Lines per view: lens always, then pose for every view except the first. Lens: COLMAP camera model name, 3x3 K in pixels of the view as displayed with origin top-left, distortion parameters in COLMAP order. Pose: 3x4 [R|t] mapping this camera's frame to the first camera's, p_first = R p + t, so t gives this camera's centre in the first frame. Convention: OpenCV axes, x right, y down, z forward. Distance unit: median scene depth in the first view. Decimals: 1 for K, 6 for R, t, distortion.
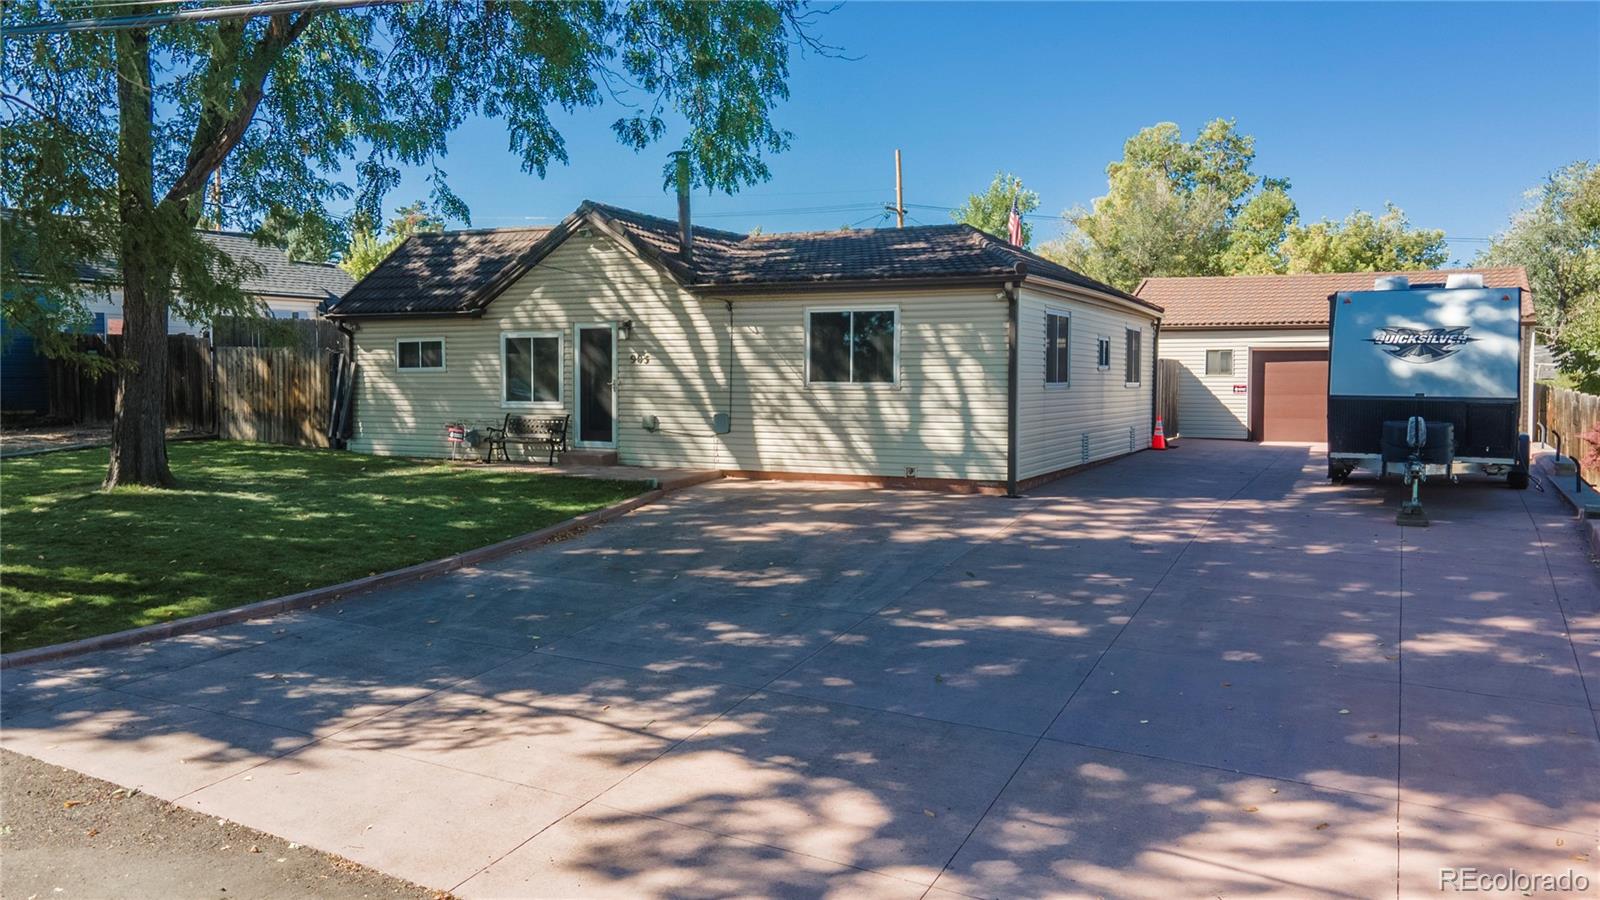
lens RADIAL K [[1179.4, 0, 800.0], [0, 1179.4, 450.0], [0, 0, 1]] dist [0.030876, 0.037075]
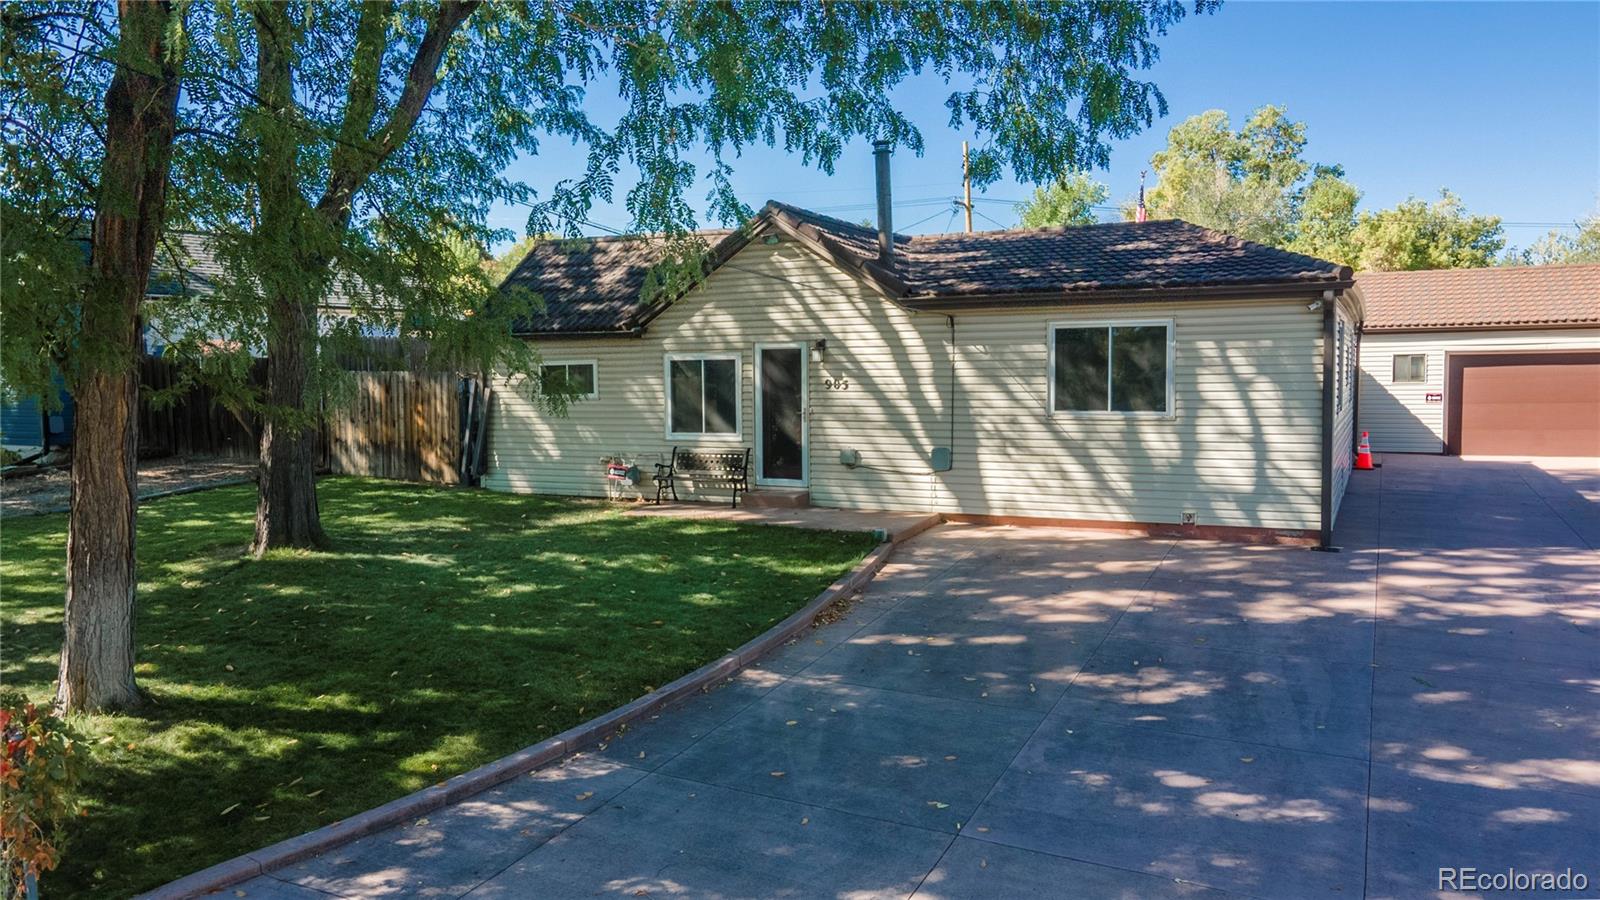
lens RADIAL K [[1164.1, 0, 799.8], [0, 1164.1, 474.0], [0, 0, 1]] dist [0.061738, 0.003415]
pose [[0.999891, -0.011530, -0.009182, -0.153643], [0.011752, 0.999629, 0.024567, -0.032041], [0.008895, -0.024673, 0.999656, 0.143319]]
